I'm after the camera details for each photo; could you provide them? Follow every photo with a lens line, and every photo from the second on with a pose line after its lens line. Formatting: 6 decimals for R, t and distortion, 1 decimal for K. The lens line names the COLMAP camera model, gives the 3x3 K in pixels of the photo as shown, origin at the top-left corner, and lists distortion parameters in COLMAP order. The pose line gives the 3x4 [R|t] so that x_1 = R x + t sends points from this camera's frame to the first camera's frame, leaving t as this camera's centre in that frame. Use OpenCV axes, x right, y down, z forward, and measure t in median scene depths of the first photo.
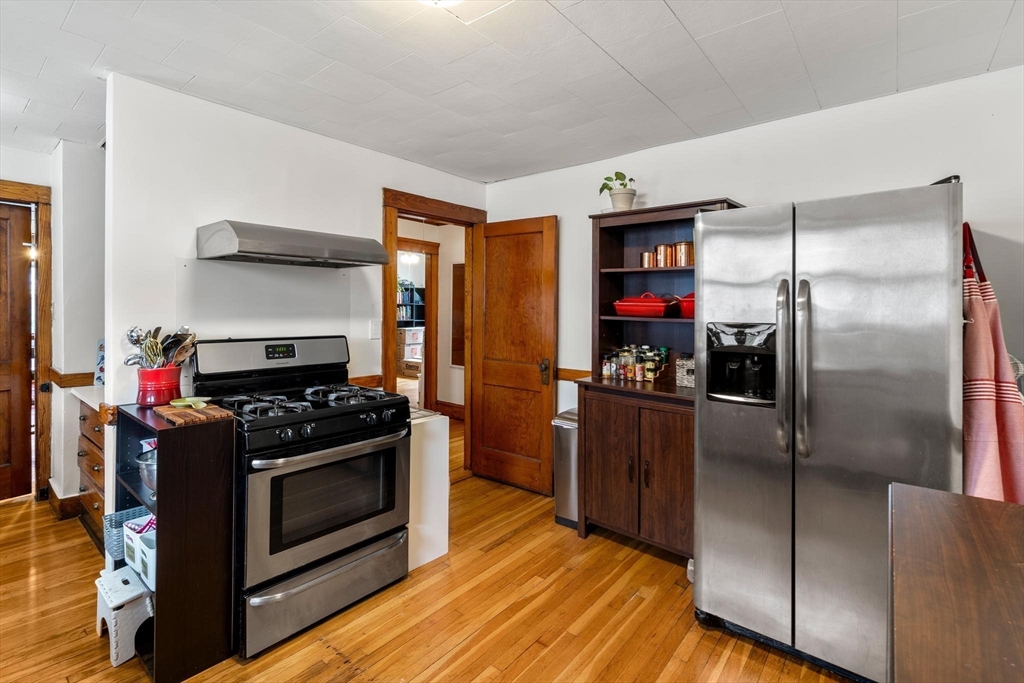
lens RADIAL K [[476.6, 0, 518.2], [0, 476.6, 307.7], [0, 0, 1]] dist [-0.000487, 0.000064]
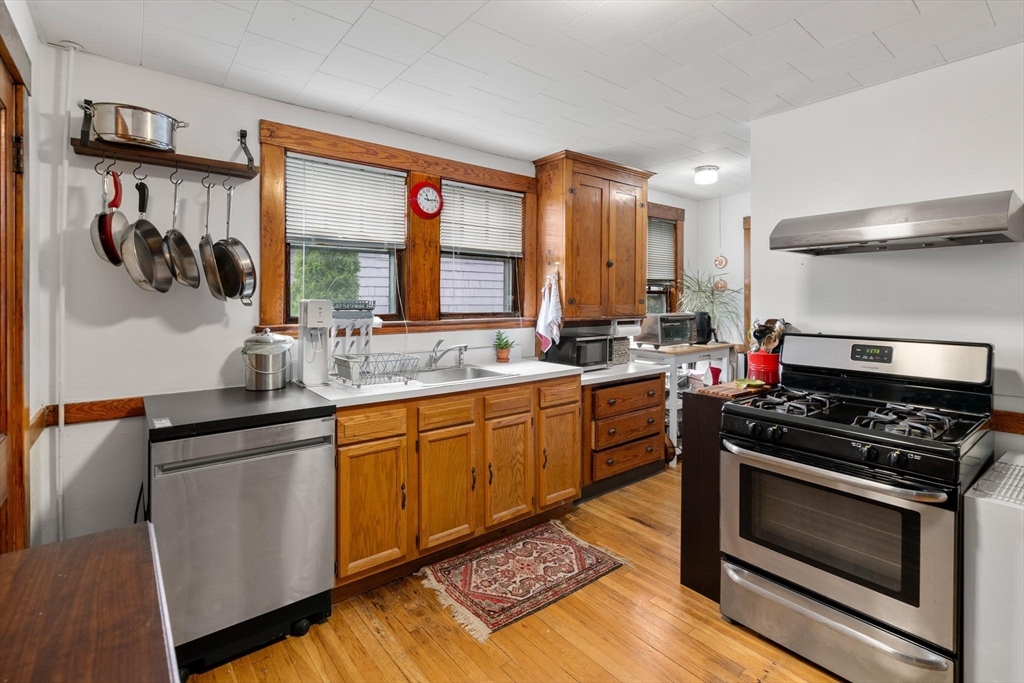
lens RADIAL K [[476.6, 0, 518.2], [0, 476.6, 307.7], [0, 0, 1]] dist [-0.000487, 0.000064]
pose [[-0.205650, 0.002399, -0.978623, 0.601555], [0.002707, 0.999995, 0.001882, 0.009137], [0.978622, -0.002262, -0.205655, 0.729017]]
